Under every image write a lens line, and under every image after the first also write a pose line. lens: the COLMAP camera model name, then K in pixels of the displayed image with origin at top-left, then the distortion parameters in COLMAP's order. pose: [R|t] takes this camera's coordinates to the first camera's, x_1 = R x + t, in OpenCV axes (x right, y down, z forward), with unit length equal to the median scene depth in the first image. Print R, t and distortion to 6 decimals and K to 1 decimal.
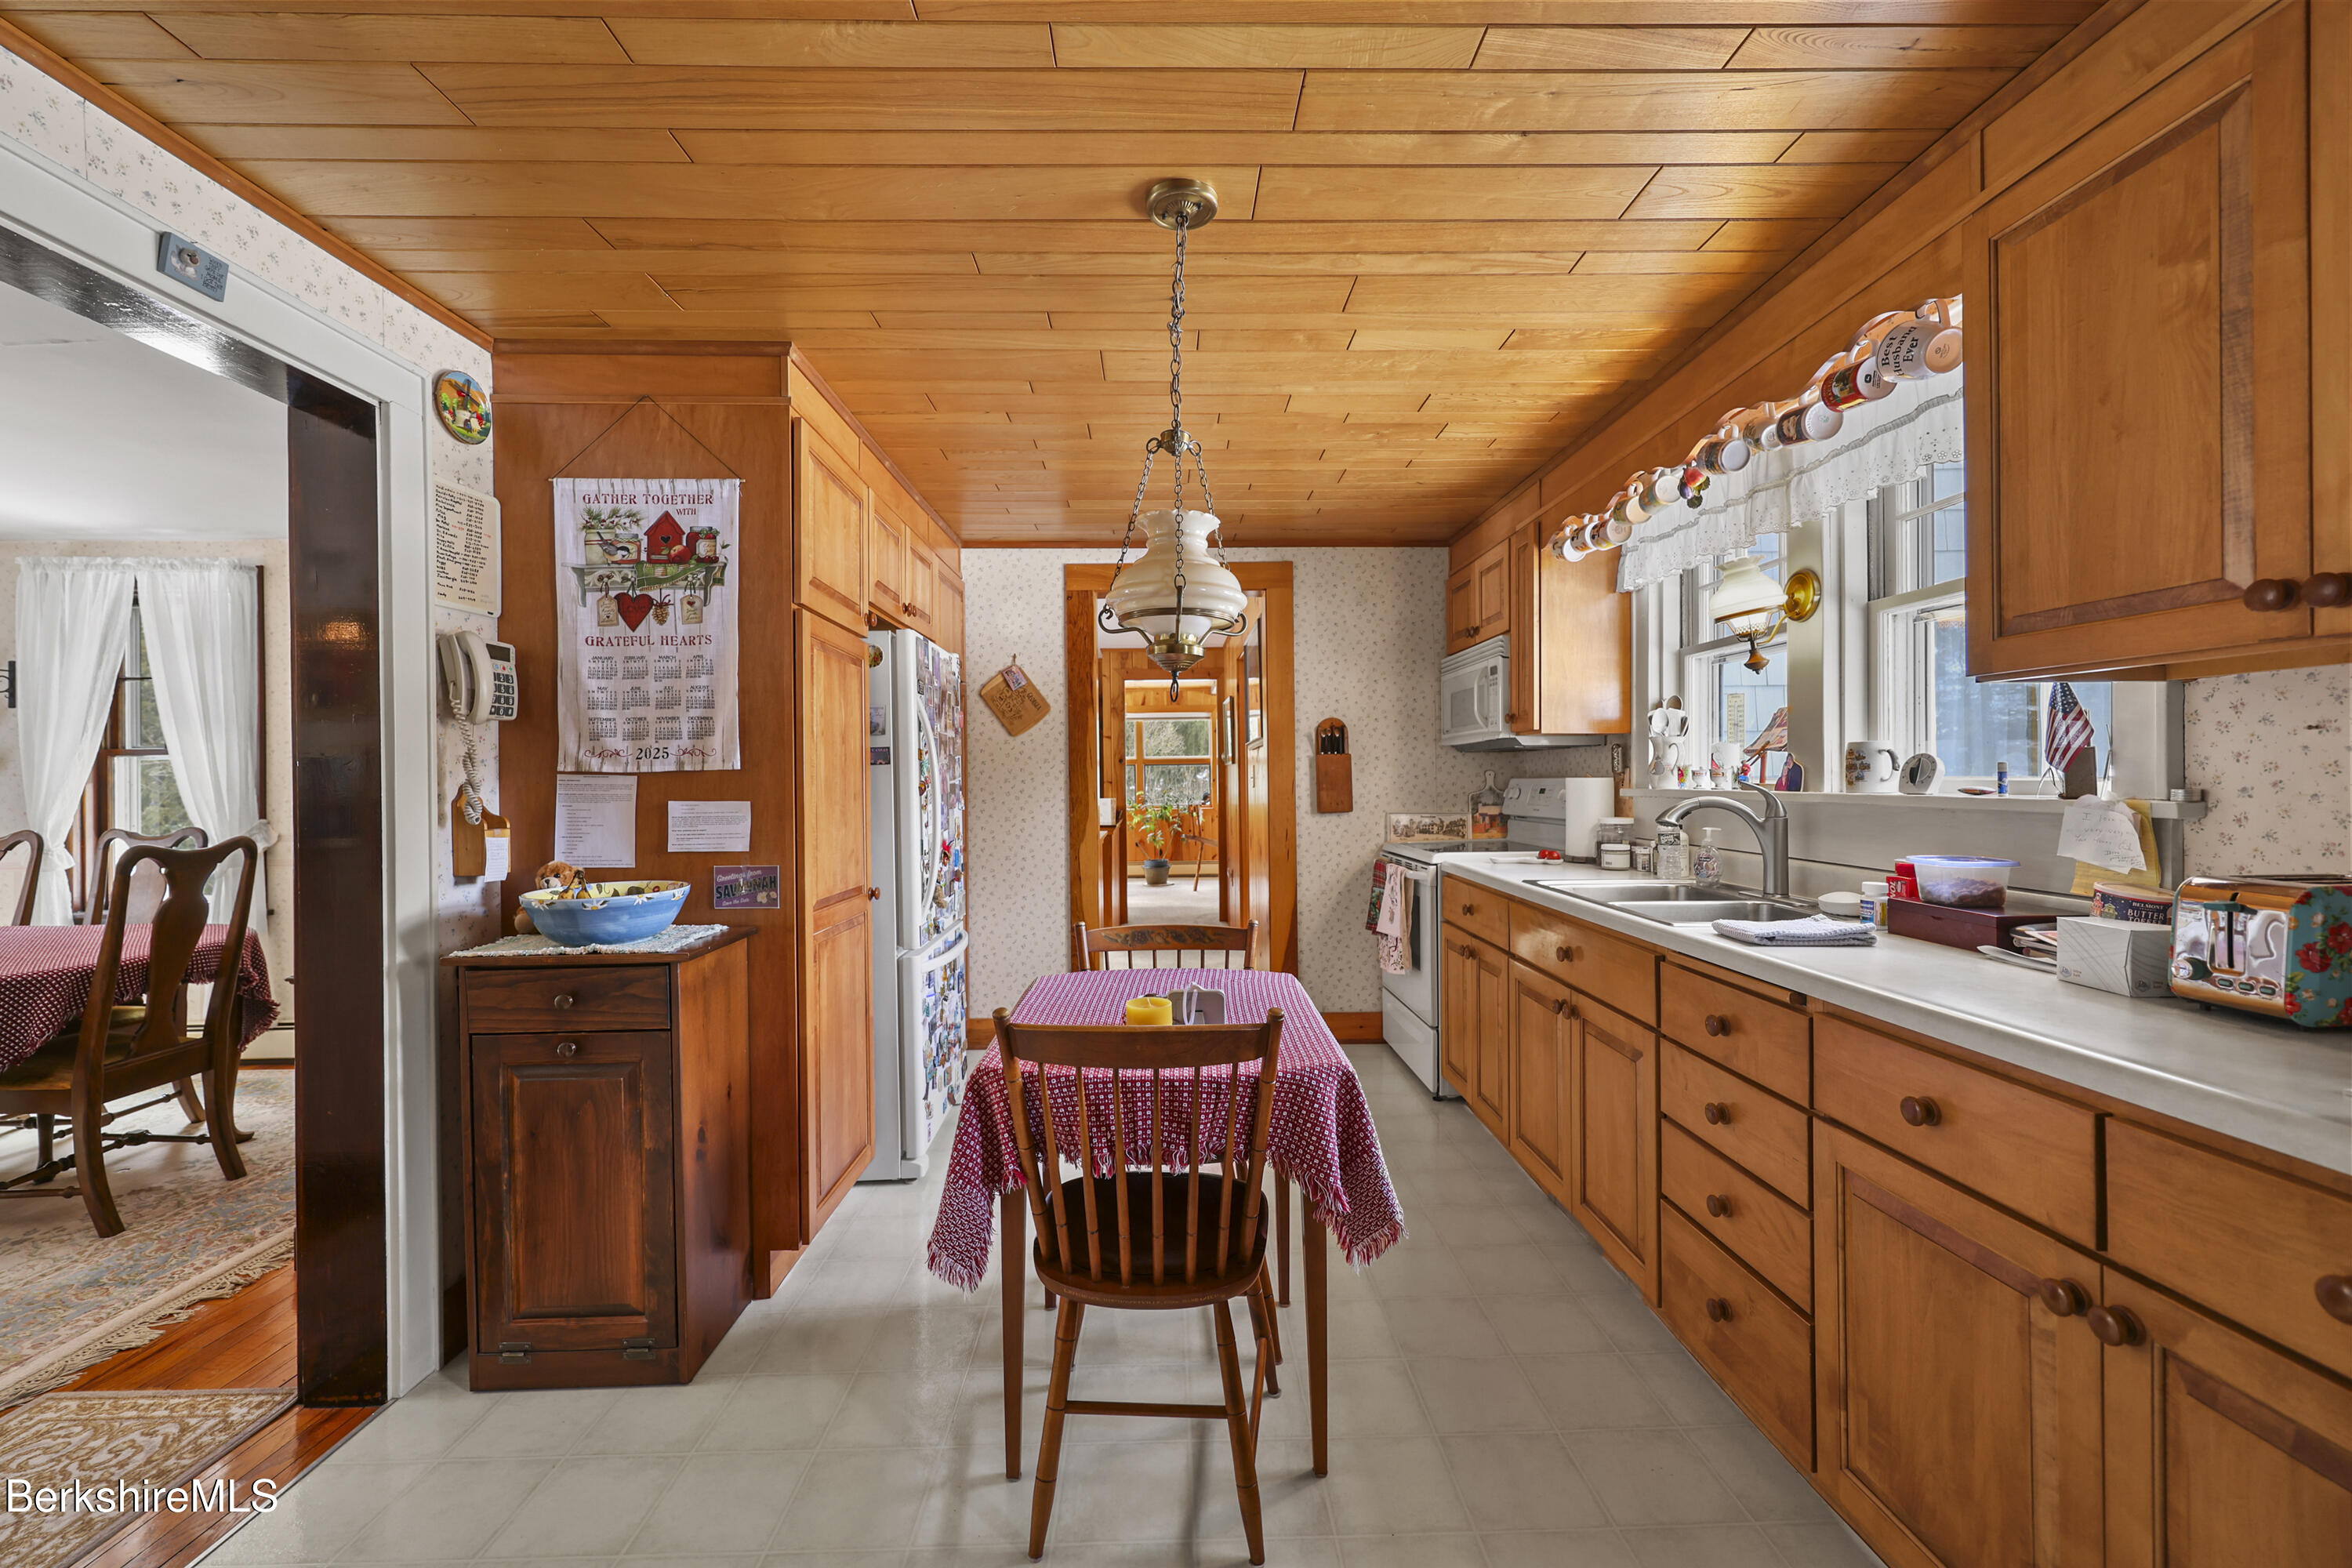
lens RADIAL K [[952.8, 0, 1183.0], [0, 952.8, 782.0], [0, 0, 1]] dist [-0.001227, 0.000113]
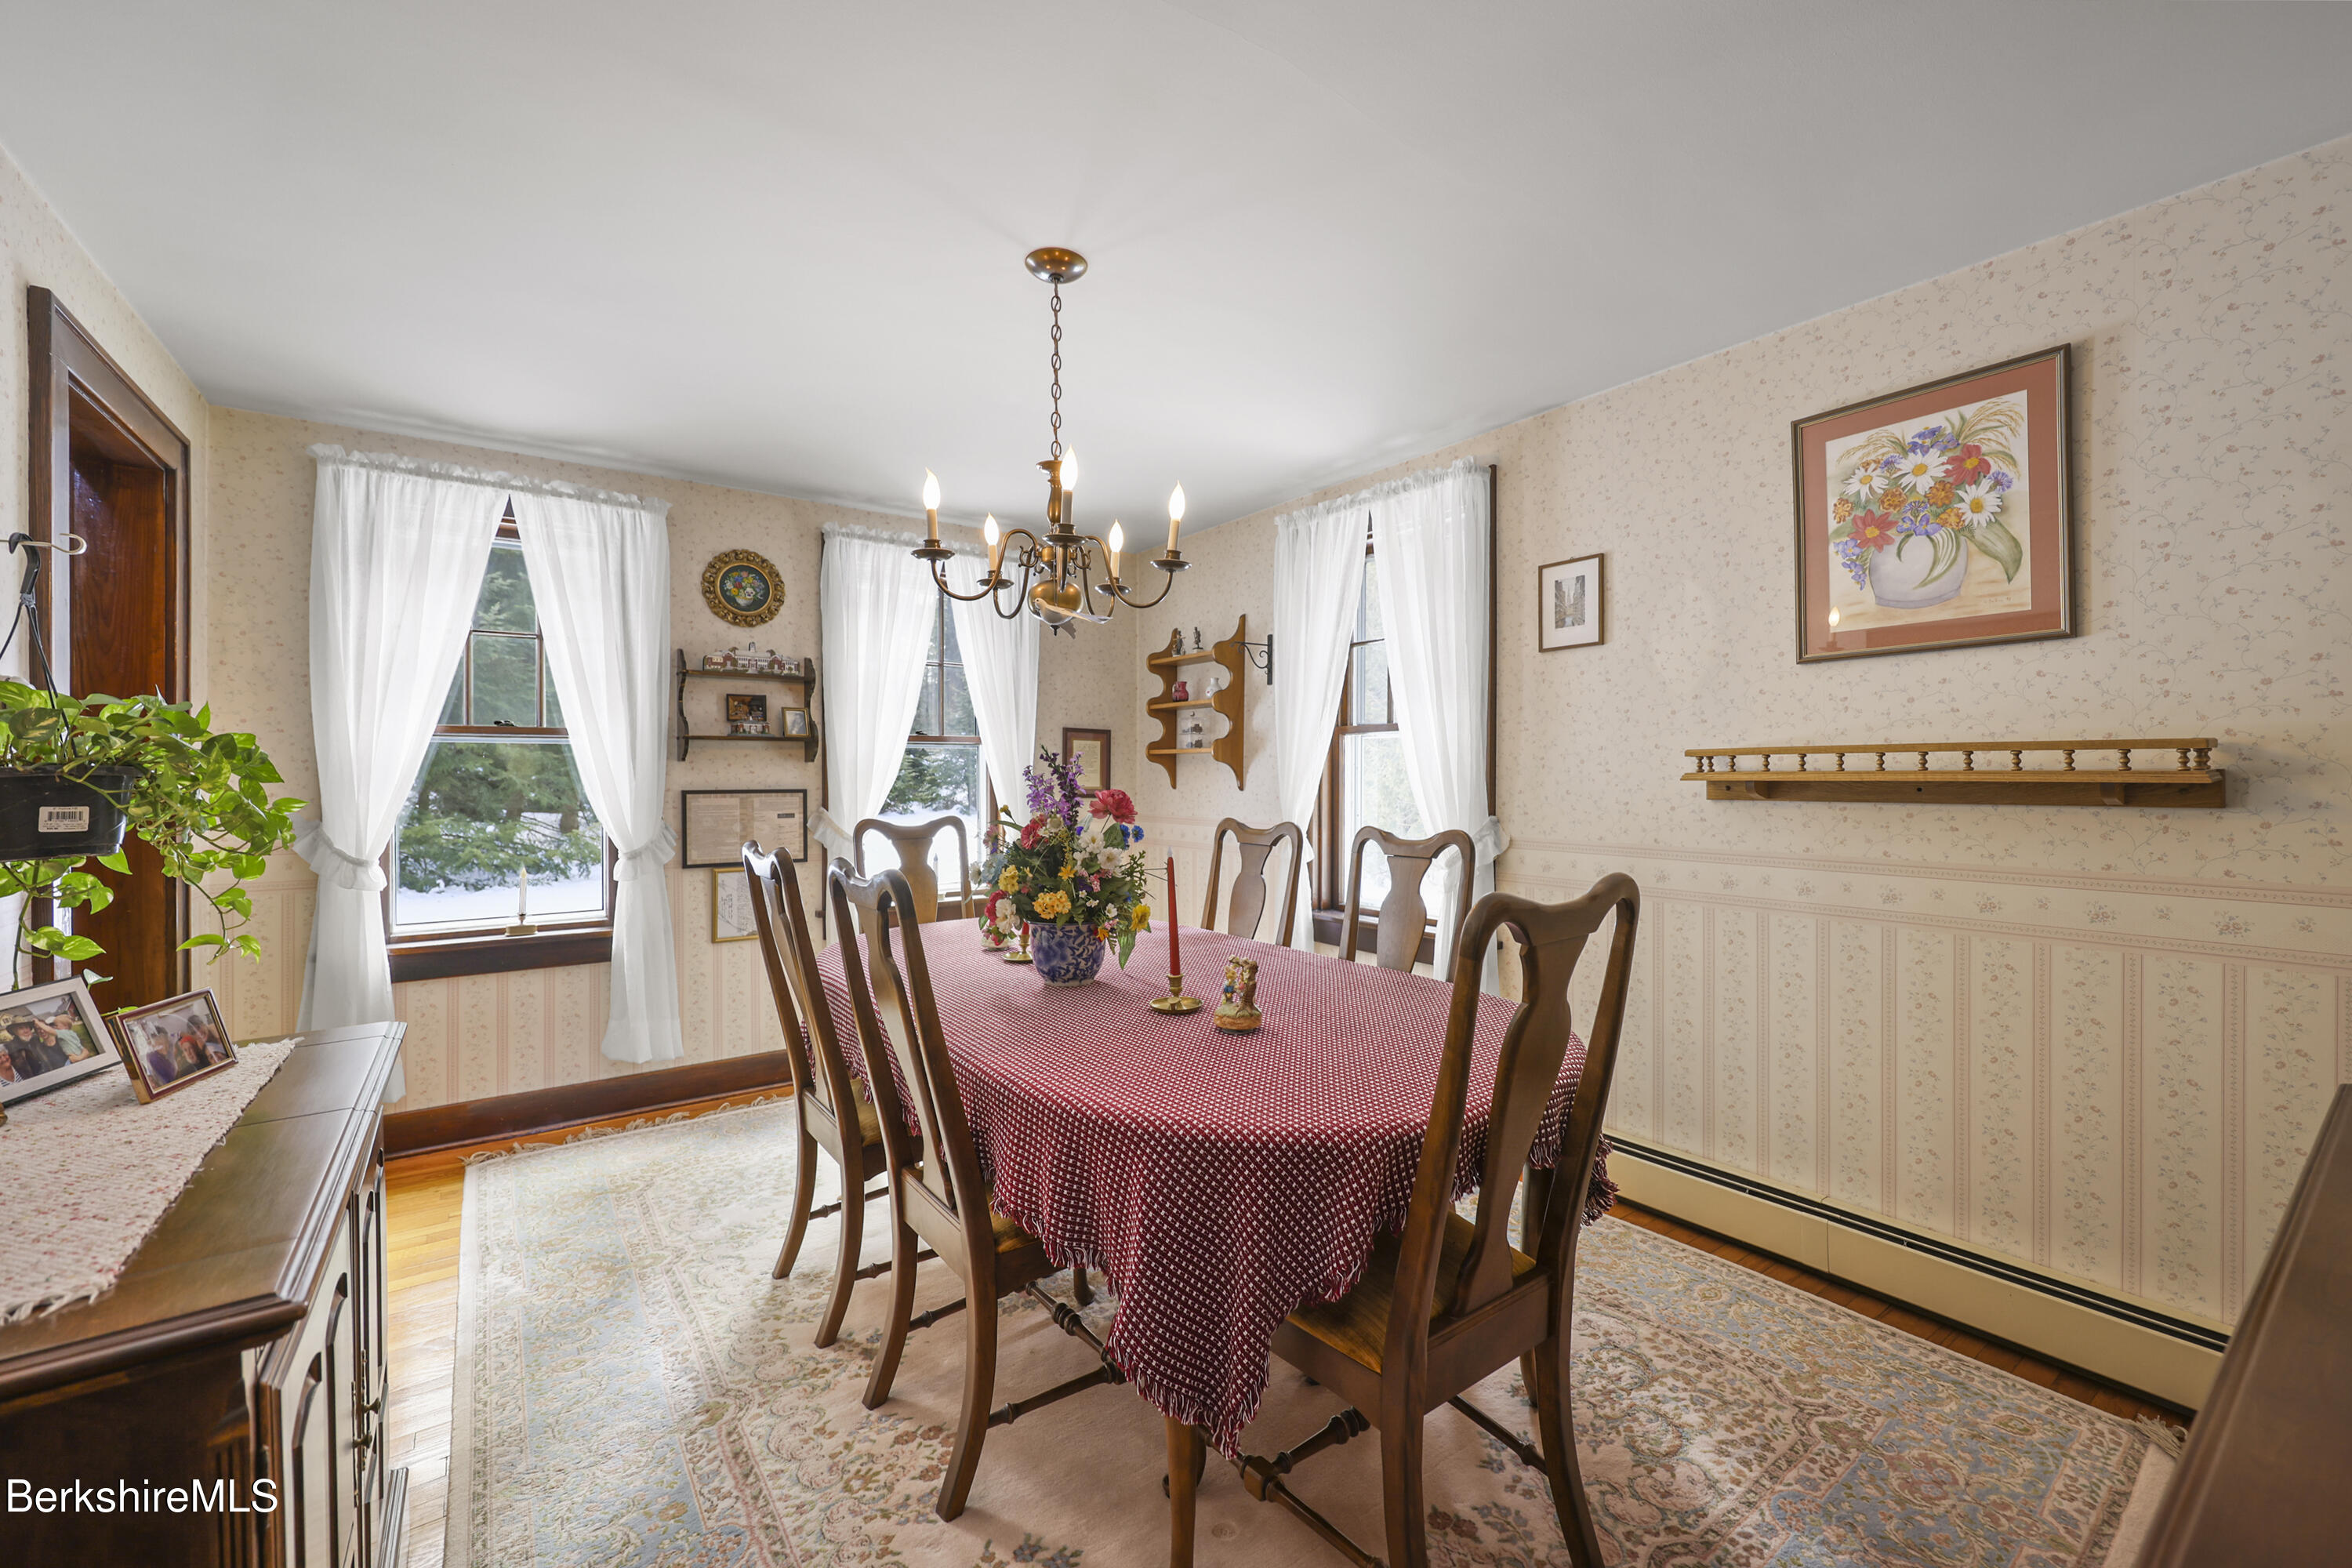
lens RADIAL K [[952.8, 0, 1183.0], [0, 952.8, 782.0], [0, 0, 1]] dist [-0.001227, 0.000113]
pose [[0.573474, 0.010827, -0.819152, -0.521487], [-0.005501, 0.999941, 0.009366, 0.007989], [0.819206, -0.000865, 0.573499, 0.400885]]
